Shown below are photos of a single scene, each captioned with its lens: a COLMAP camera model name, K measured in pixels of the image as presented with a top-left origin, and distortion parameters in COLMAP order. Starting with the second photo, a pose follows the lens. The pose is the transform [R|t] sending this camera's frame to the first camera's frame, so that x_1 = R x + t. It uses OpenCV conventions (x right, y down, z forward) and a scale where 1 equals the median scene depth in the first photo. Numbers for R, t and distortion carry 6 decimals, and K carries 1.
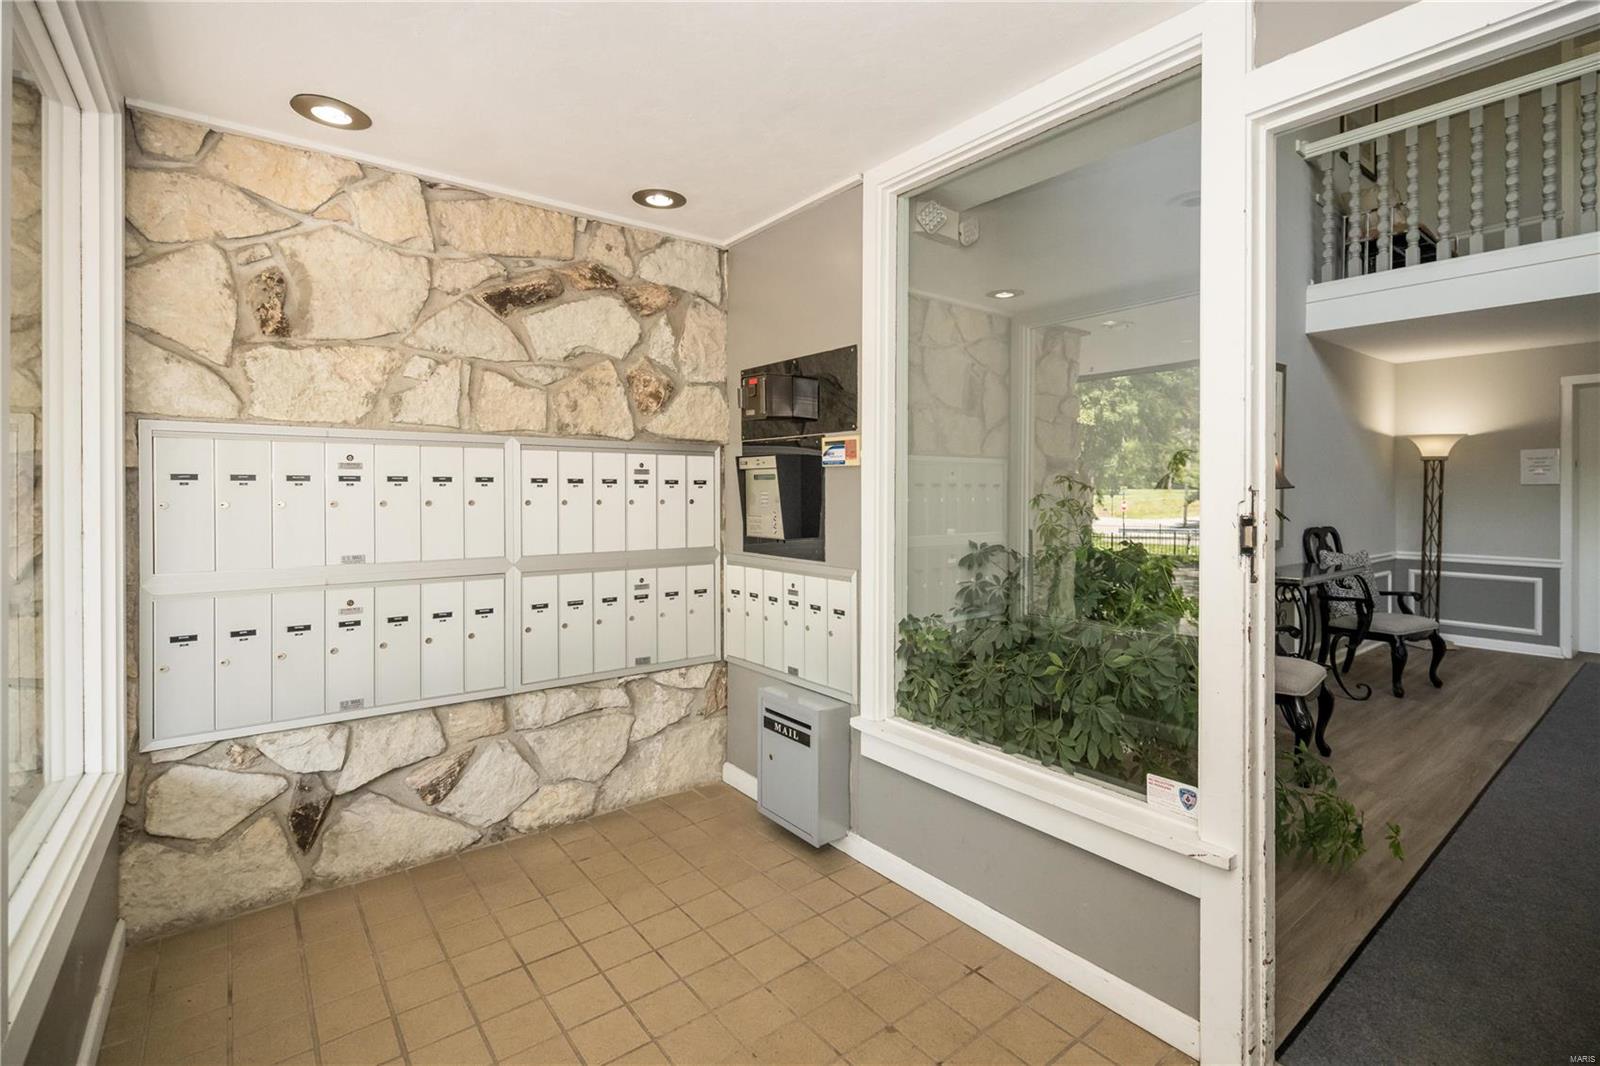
lens RADIAL K [[740.0, 0, 821.5], [0, 740.0, 499.7], [0, 0, 1]] dist [-0.002232, 0.000189]
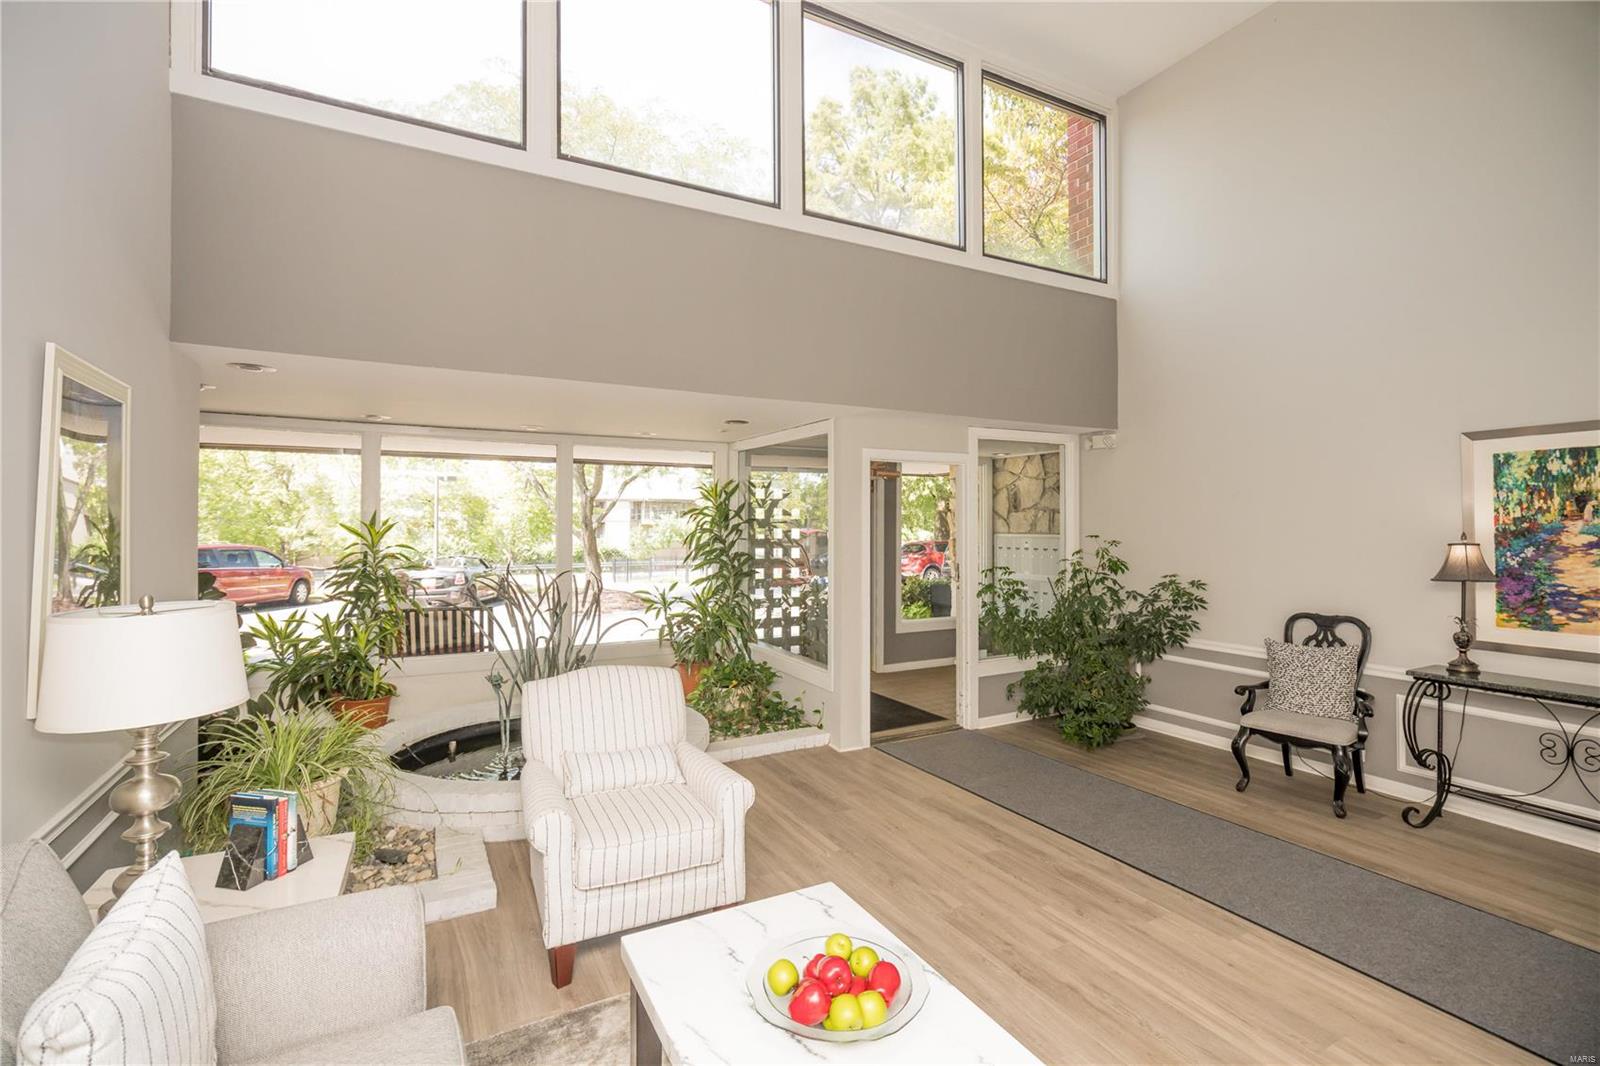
lens RADIAL K [[740.0, 0, 821.5], [0, 740.0, 499.7], [0, 0, 1]] dist [-0.002232, 0.000189]
pose [[-0.162230, -0.025997, -0.986410, 1.324528], [-0.006777, 0.999659, -0.025231, -0.073370], [0.986730, 0.002592, -0.162351, 0.280606]]
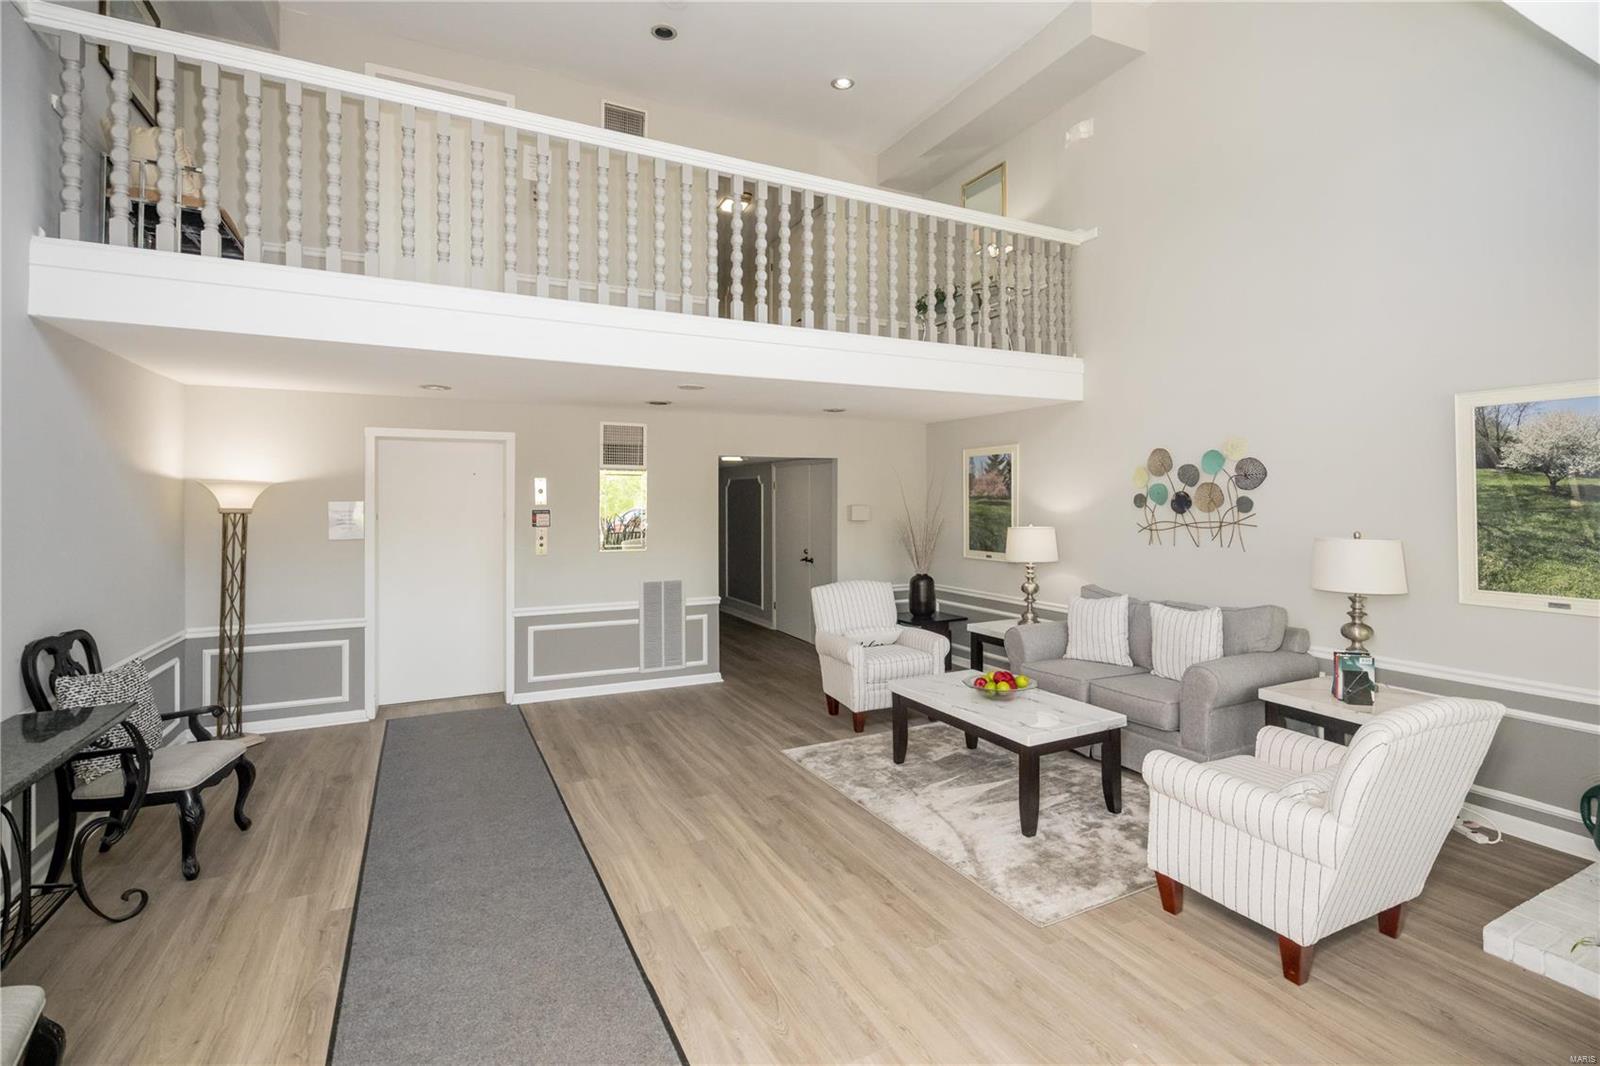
lens RADIAL K [[740.0, 0, 821.5], [0, 740.0, 499.7], [0, 0, 1]] dist [-0.002232, 0.000189]
pose [[0.197218, 0.007406, 0.980332, 0.203567], [0.009519, 0.999910, -0.009469, -0.065569], [-0.980314, 0.011199, 0.197129, 0.263979]]
